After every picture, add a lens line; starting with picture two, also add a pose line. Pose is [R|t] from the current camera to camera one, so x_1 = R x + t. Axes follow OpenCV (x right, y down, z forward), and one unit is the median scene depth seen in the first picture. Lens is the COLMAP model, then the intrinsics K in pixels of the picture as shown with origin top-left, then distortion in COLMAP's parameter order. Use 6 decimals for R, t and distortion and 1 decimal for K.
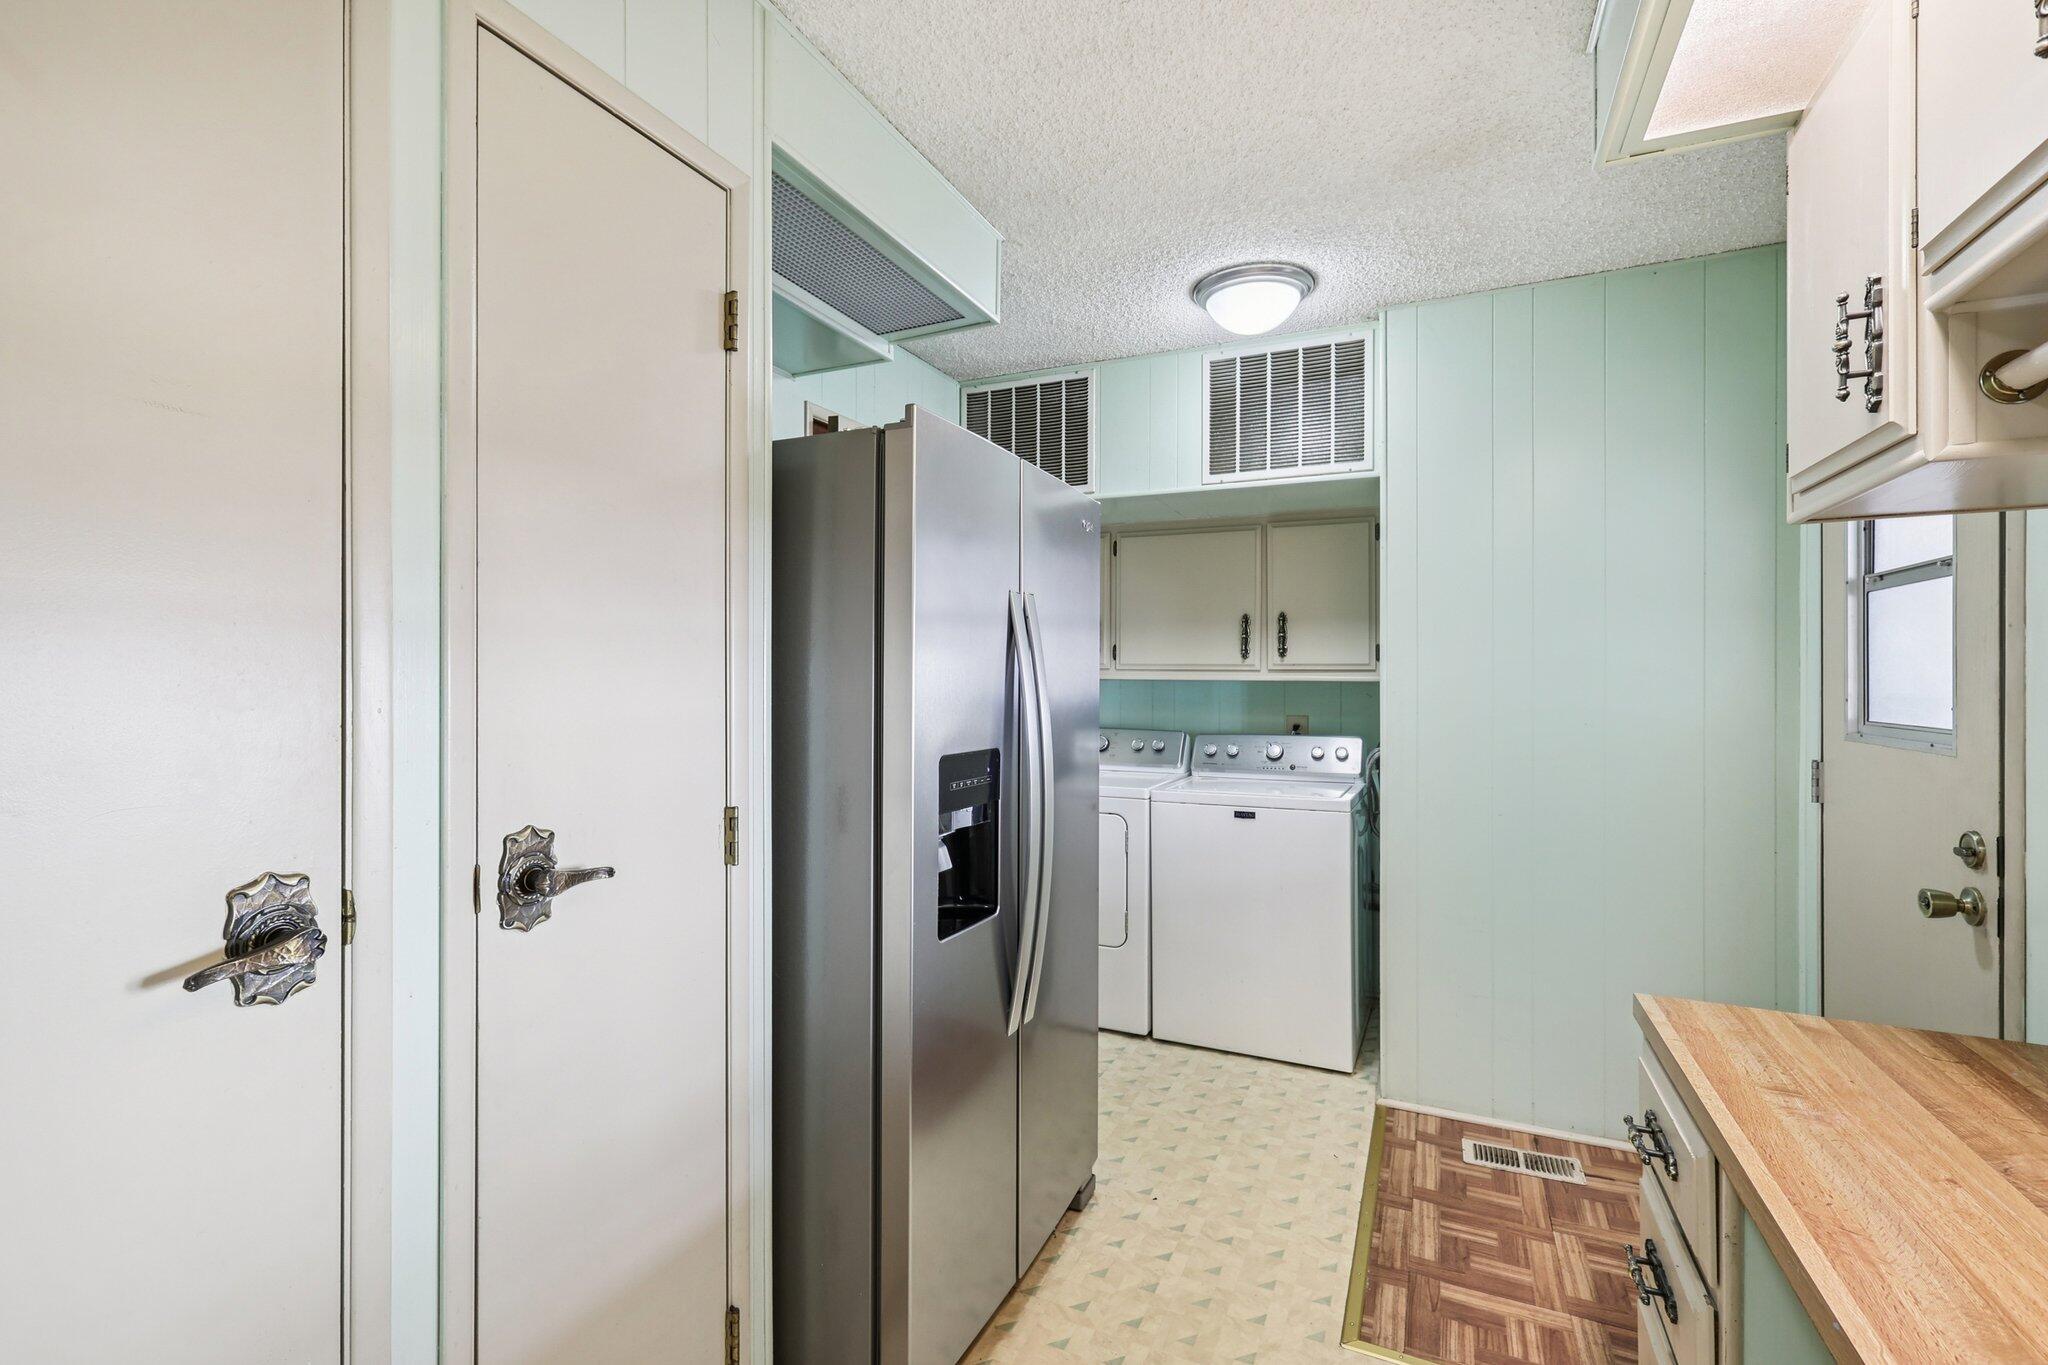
lens RADIAL K [[888.6, 0, 1021.3], [0, 888.6, 681.1], [0, 0, 1]] dist [0.000583, 0.000114]
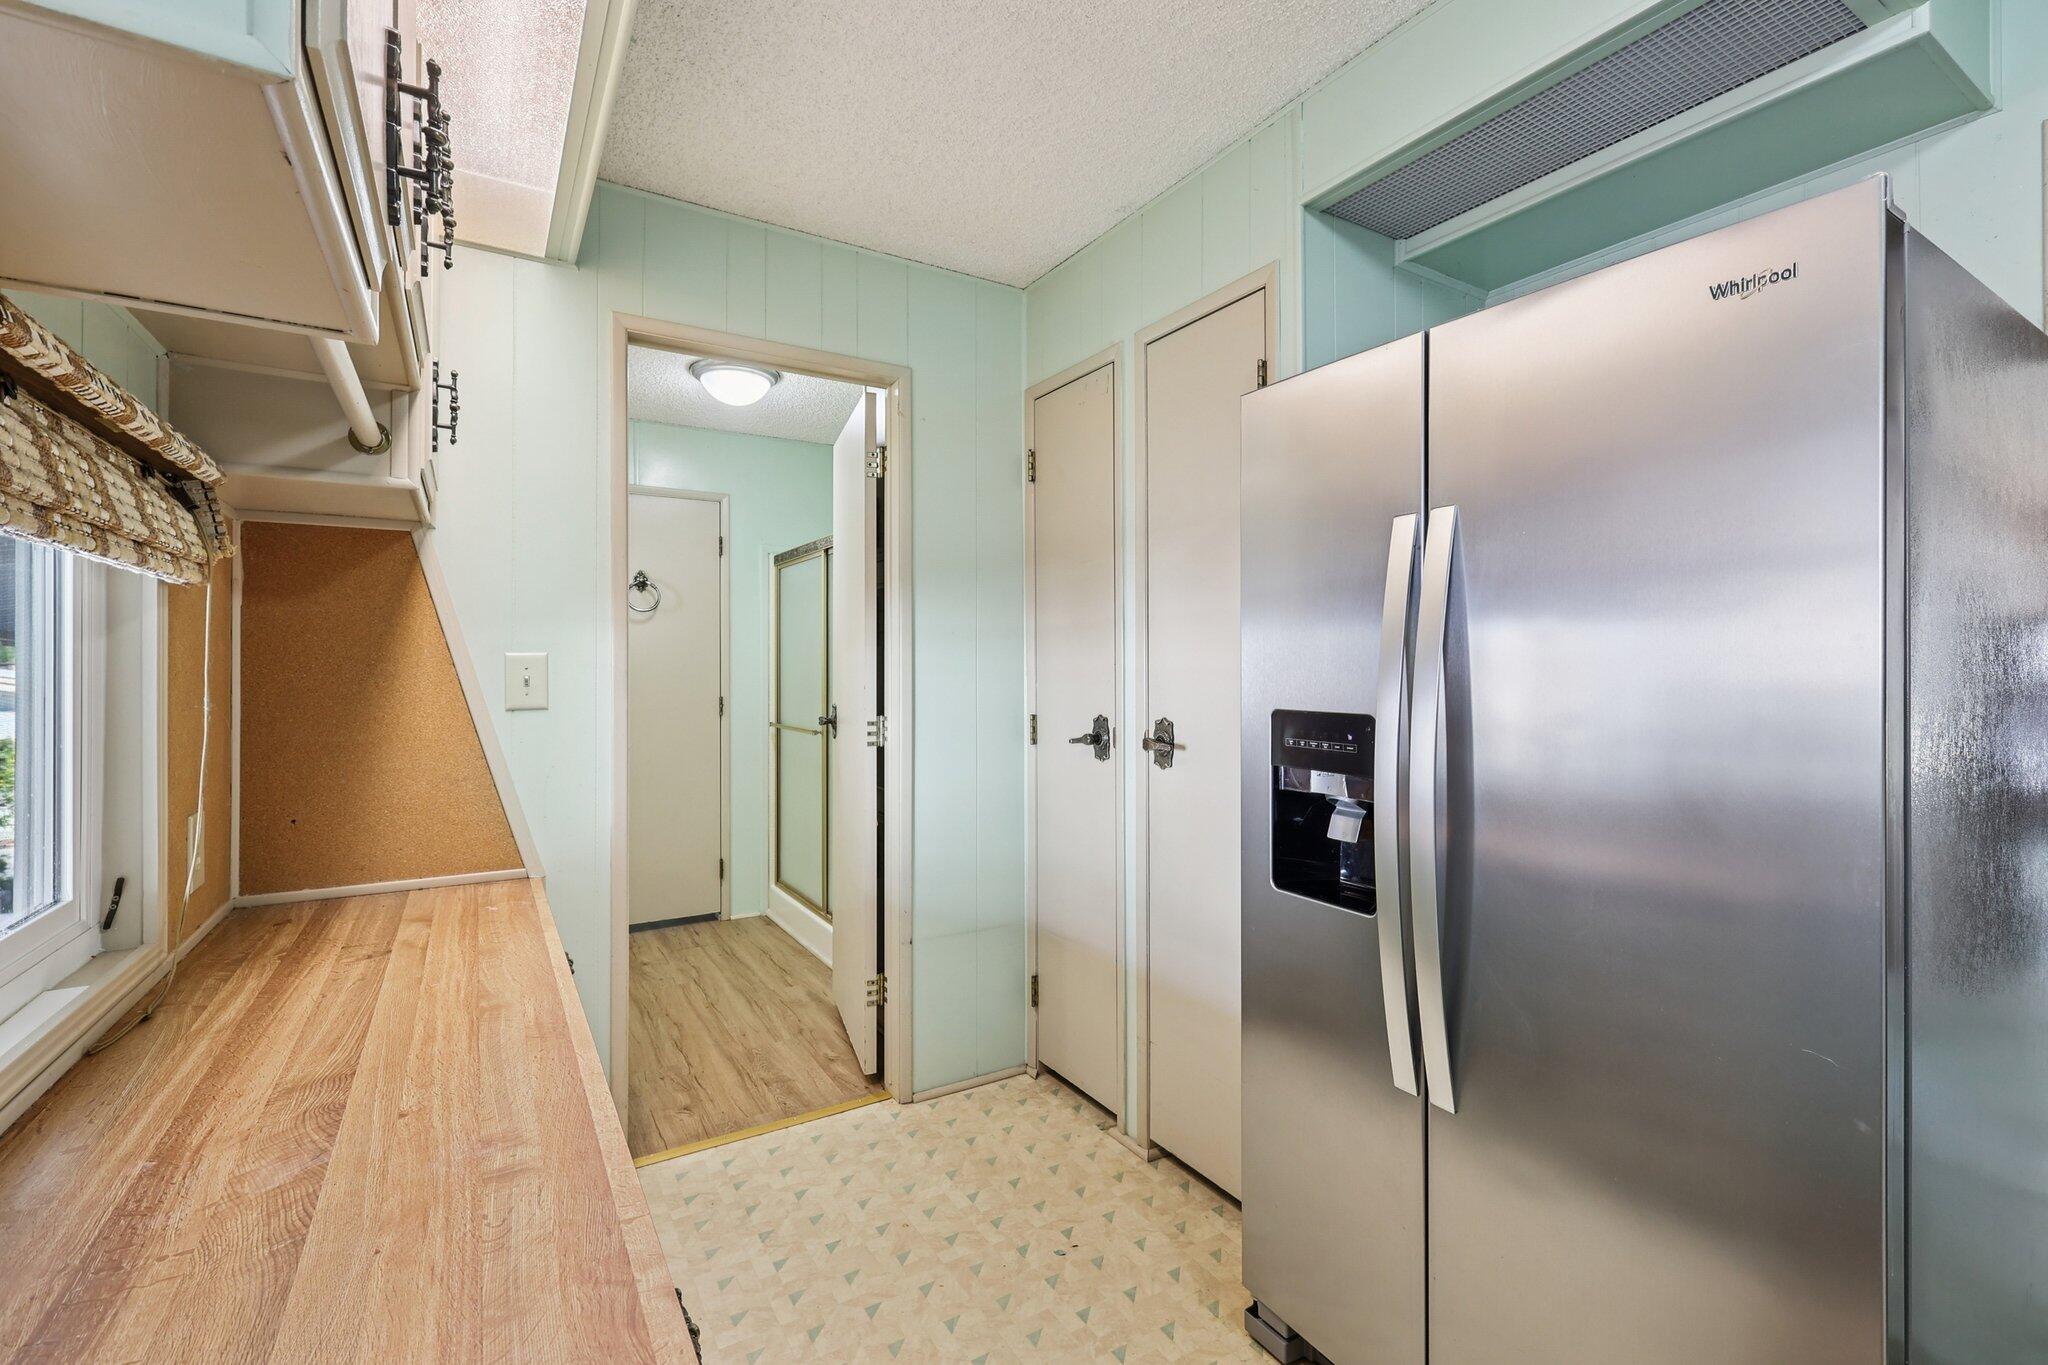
lens RADIAL K [[902.0, 0, 1034.7], [0, 902.0, 660.7], [0, 0, 1]] dist [0.001920, 0.000691]
pose [[-0.544866, -0.008437, -0.838480, 1.323509], [-0.004469, 0.999964, -0.007158, 0.051389], [0.838511, -0.000153, -0.544885, 1.874127]]
